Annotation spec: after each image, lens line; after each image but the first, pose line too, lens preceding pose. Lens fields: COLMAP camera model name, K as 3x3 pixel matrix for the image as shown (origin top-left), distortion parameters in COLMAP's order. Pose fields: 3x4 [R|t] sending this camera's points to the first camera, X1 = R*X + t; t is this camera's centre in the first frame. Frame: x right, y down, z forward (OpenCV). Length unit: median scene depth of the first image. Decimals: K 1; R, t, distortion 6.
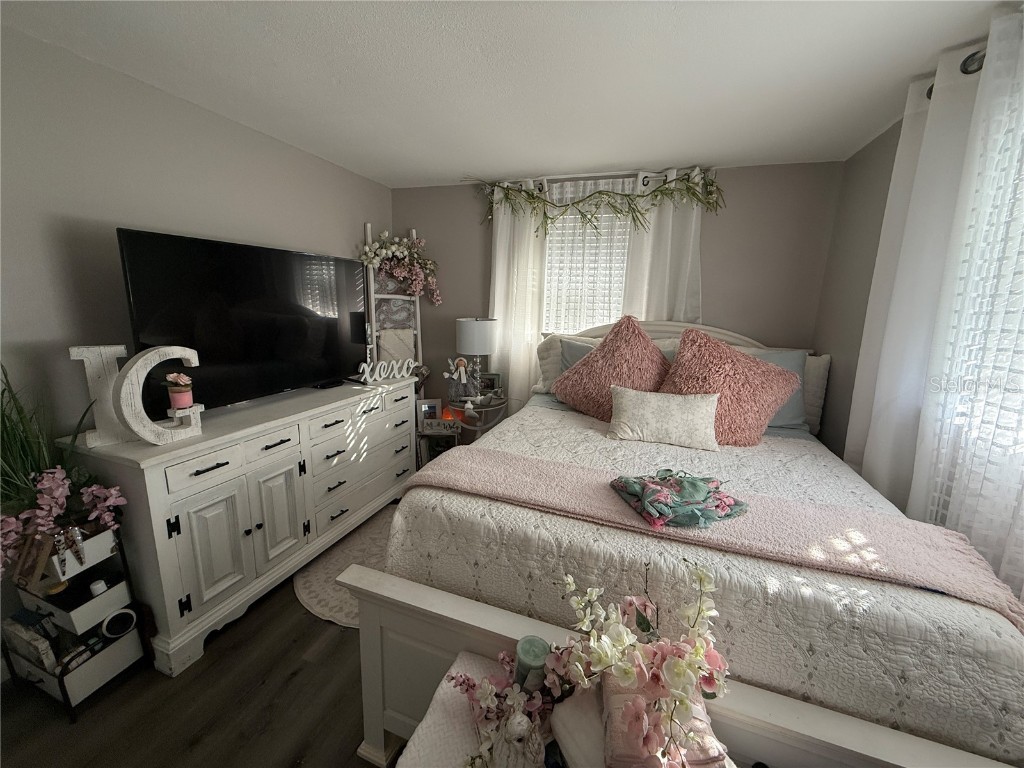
lens RADIAL K [[407.3, 0, 508.8], [0, 407.3, 381.1], [0, 0, 1]] dist [0.008017, -0.000142]
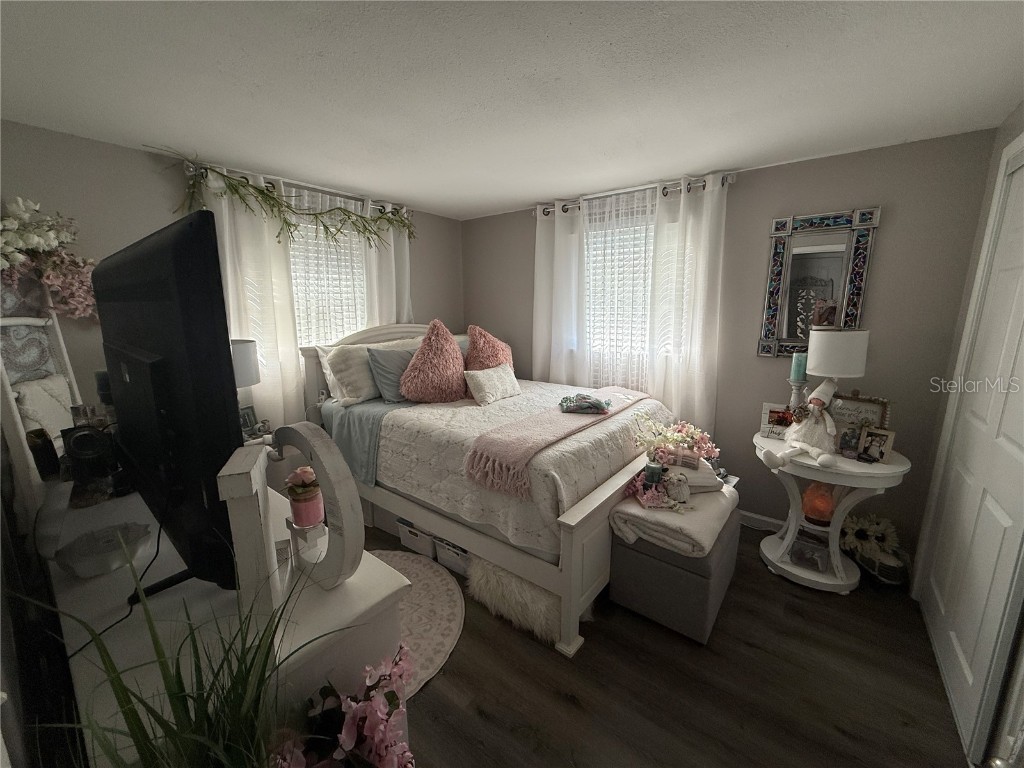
lens RADIAL K [[407.3, 0, 508.8], [0, 407.3, 381.1], [0, 0, 1]] dist [0.008017, -0.000142]
pose [[0.326195, -0.210097, 0.921659, -0.683403], [0.206649, 0.967256, 0.147353, -0.091552], [-0.922438, 0.142394, 0.358931, 0.266319]]
